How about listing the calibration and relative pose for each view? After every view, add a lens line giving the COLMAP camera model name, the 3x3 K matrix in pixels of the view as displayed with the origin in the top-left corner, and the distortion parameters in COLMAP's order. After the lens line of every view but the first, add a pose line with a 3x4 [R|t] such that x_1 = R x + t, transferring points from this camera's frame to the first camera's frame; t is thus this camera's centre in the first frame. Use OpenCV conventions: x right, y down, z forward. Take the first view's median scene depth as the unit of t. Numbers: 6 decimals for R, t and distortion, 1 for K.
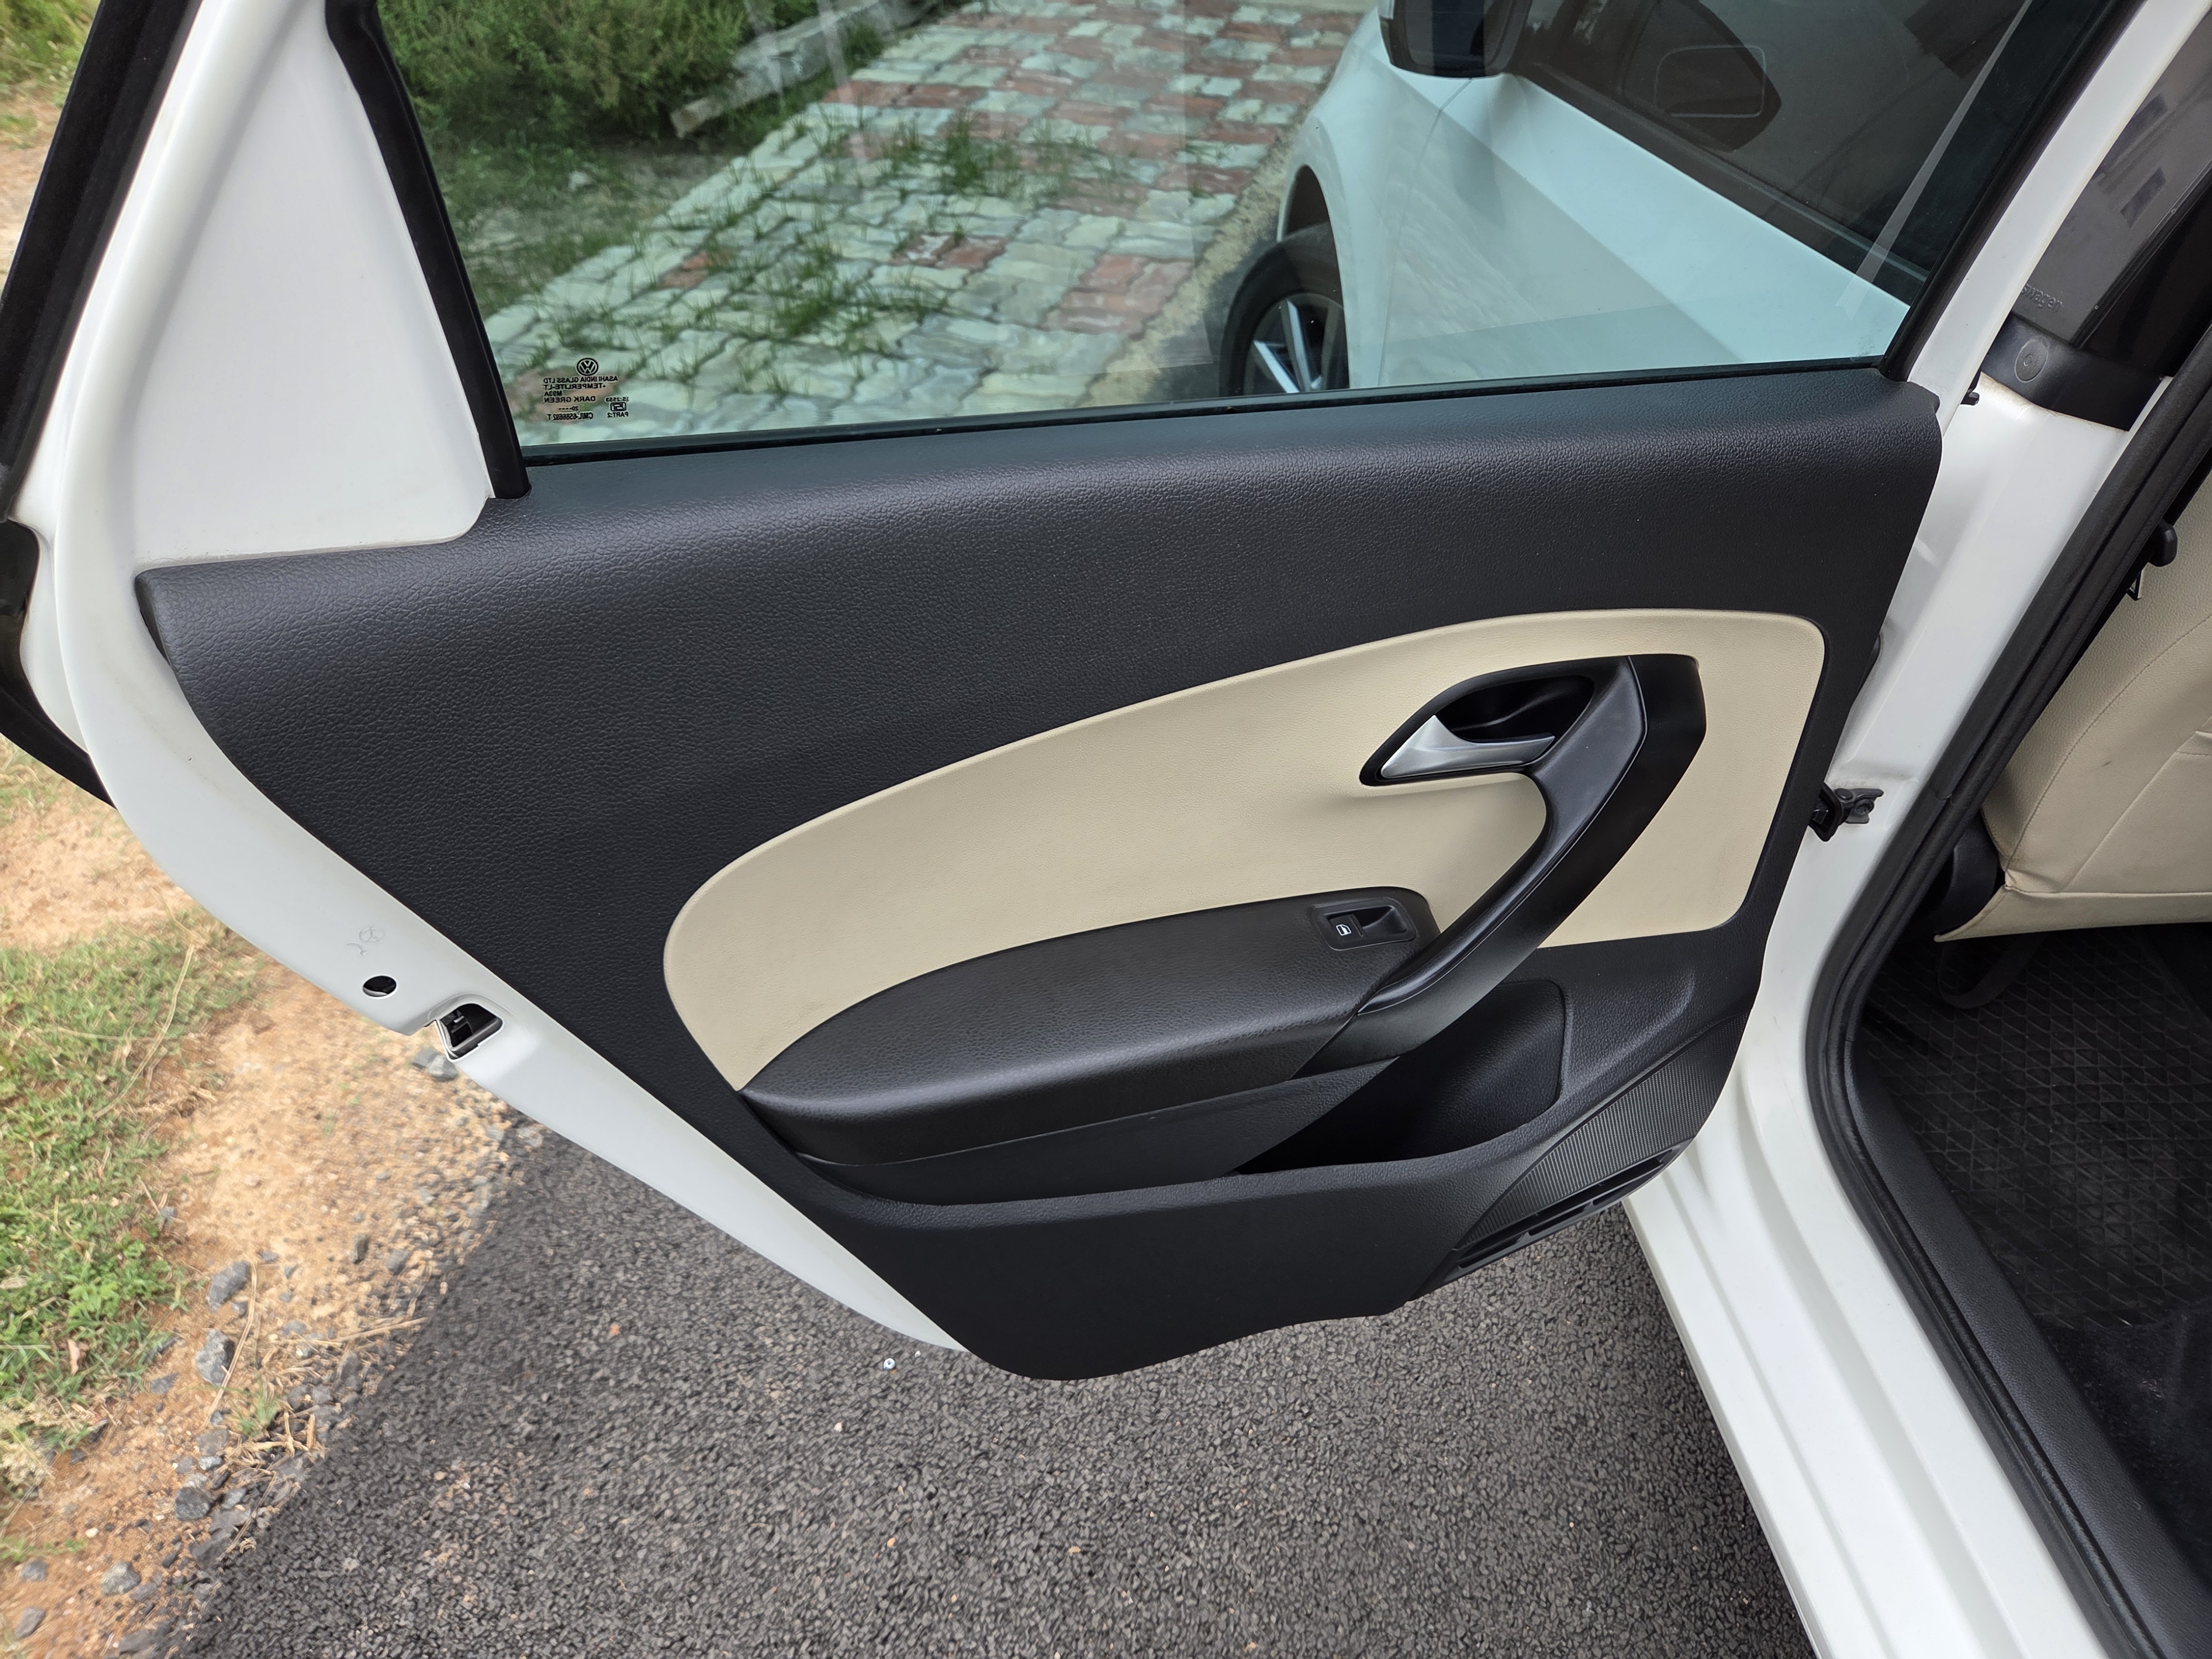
lens RADIAL K [[1461.5, 0, 1106.0], [0, 1461.5, 829.5], [0, 0, 1]] dist [0.028184, -0.051227]
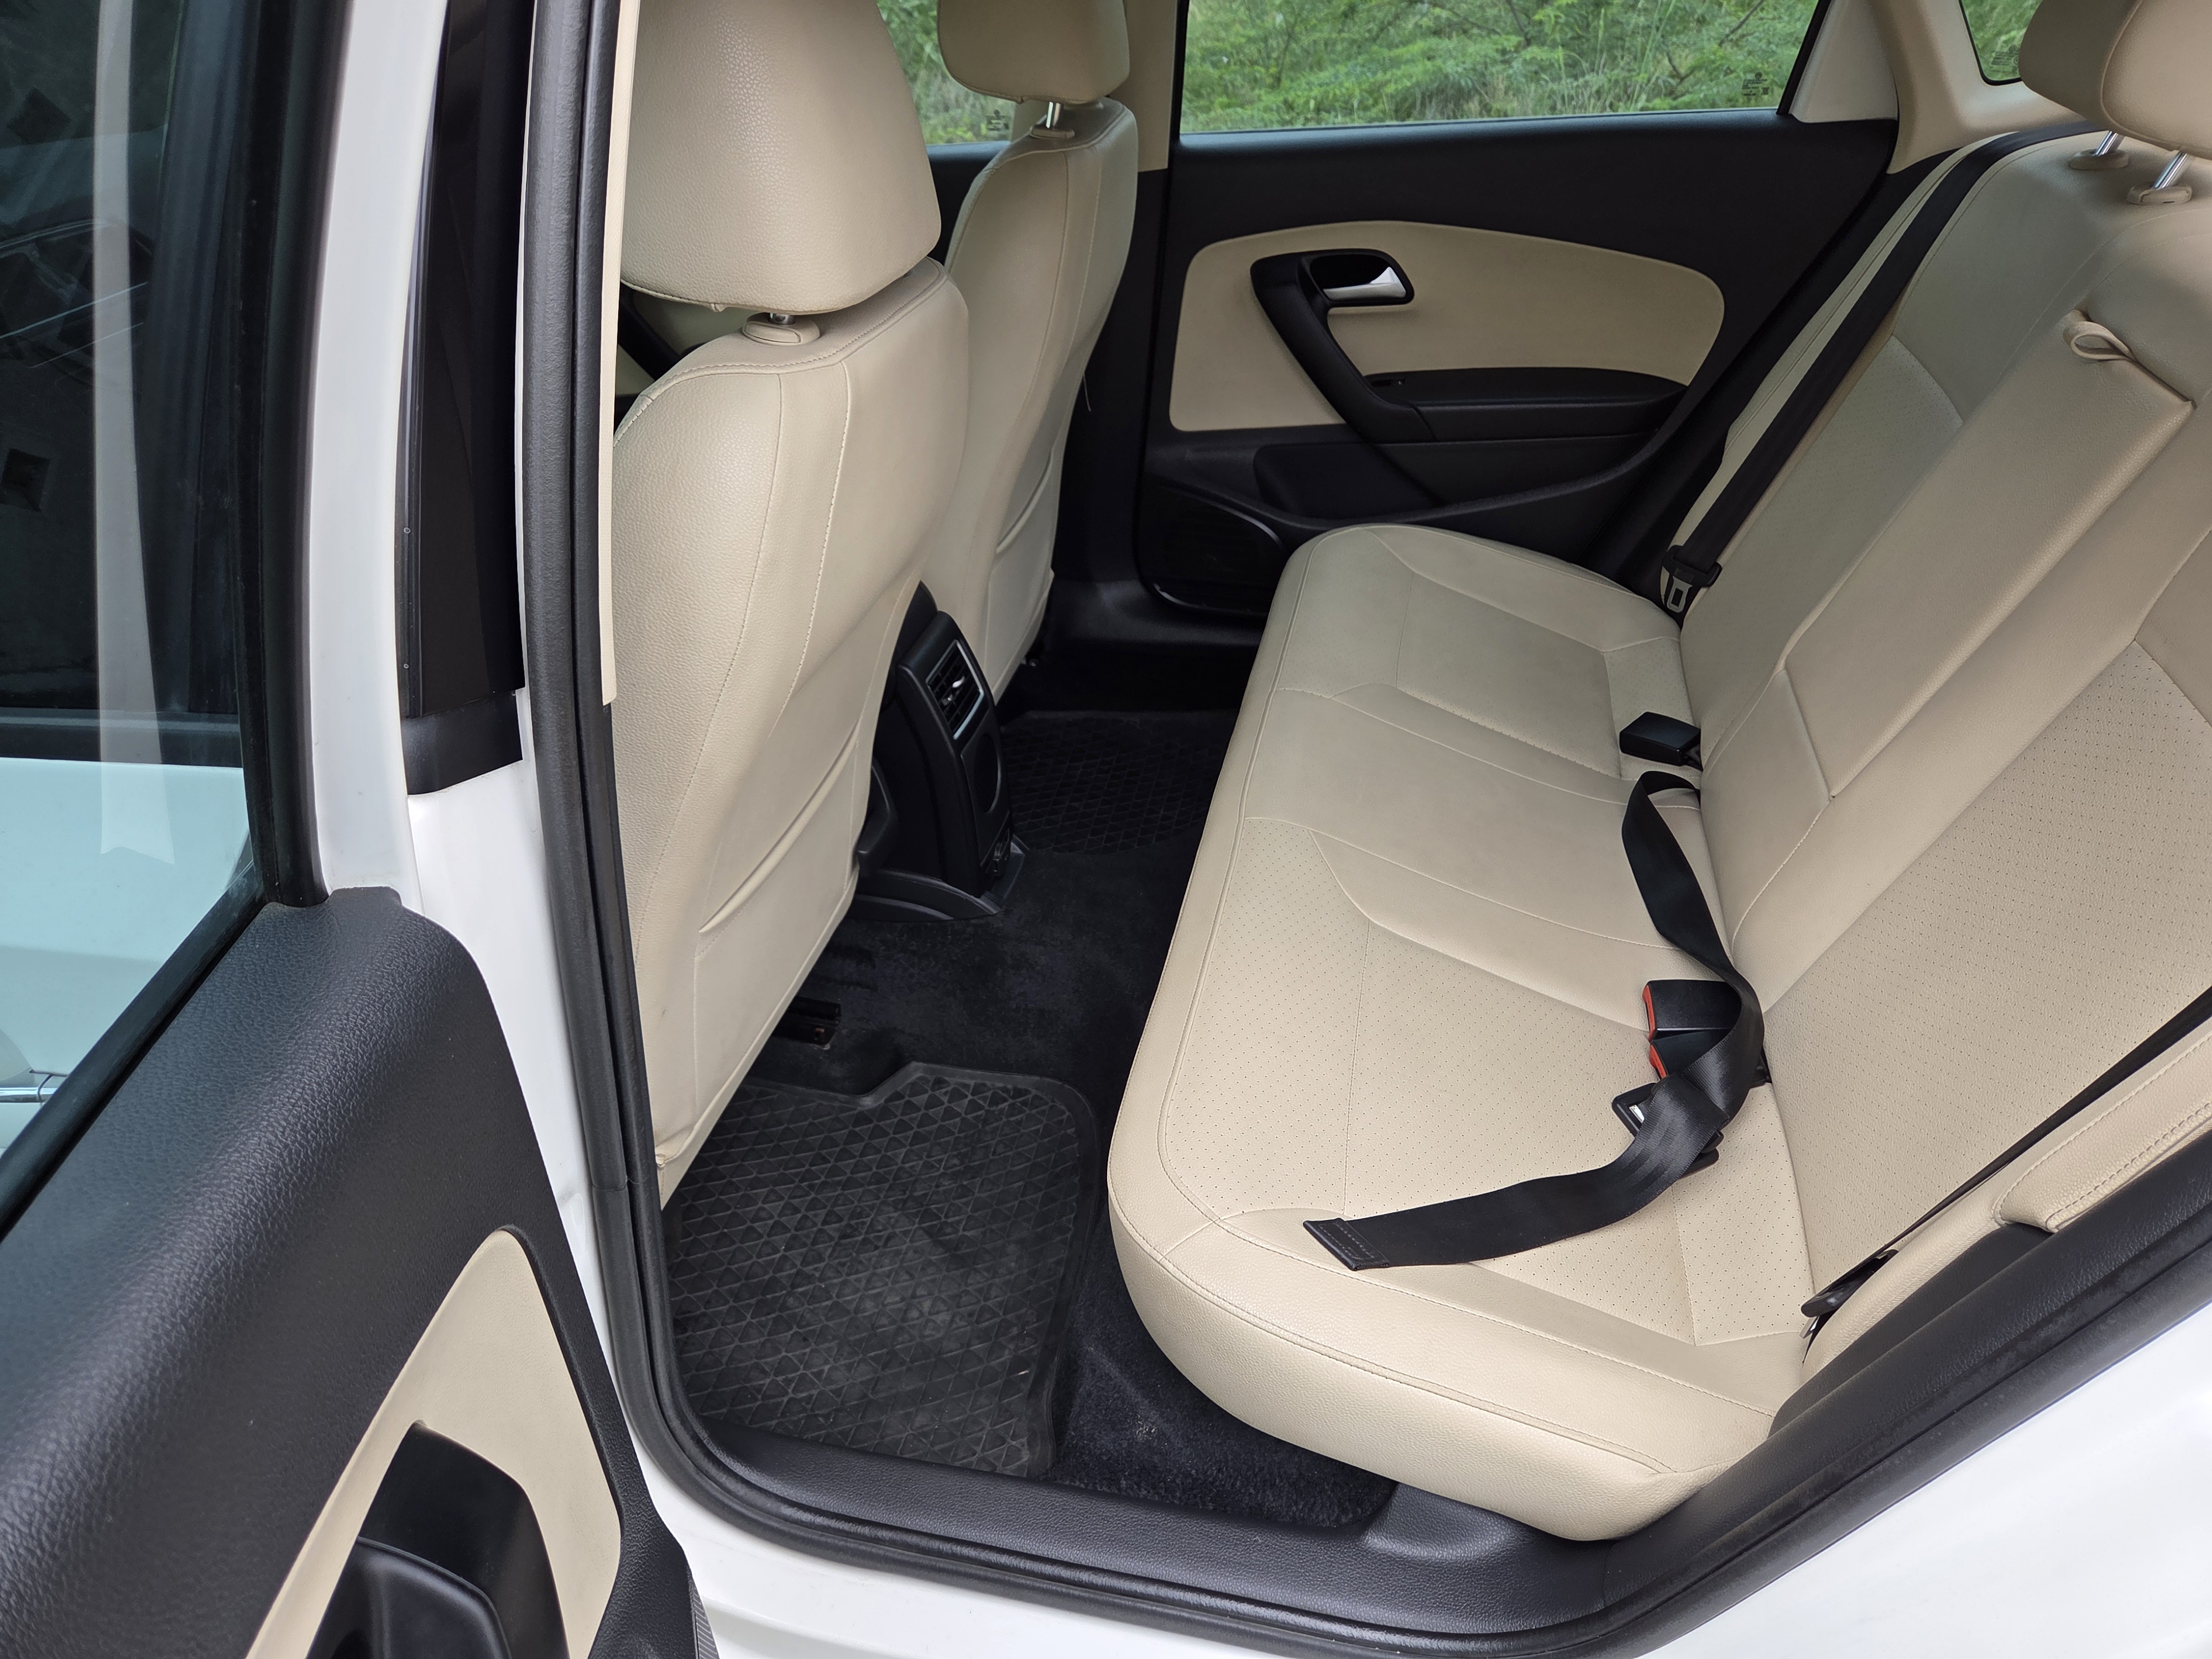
lens RADIAL K [[1461.5, 0, 1106.0], [0, 1461.5, 829.5], [0, 0, 1]] dist [0.028184, -0.051227]
pose [[0.293495, -0.517606, 0.803707, 0.086571], [0.620697, 0.742591, 0.251583, -0.177650], [-0.727046, 0.425020, 0.539223, 0.245810]]
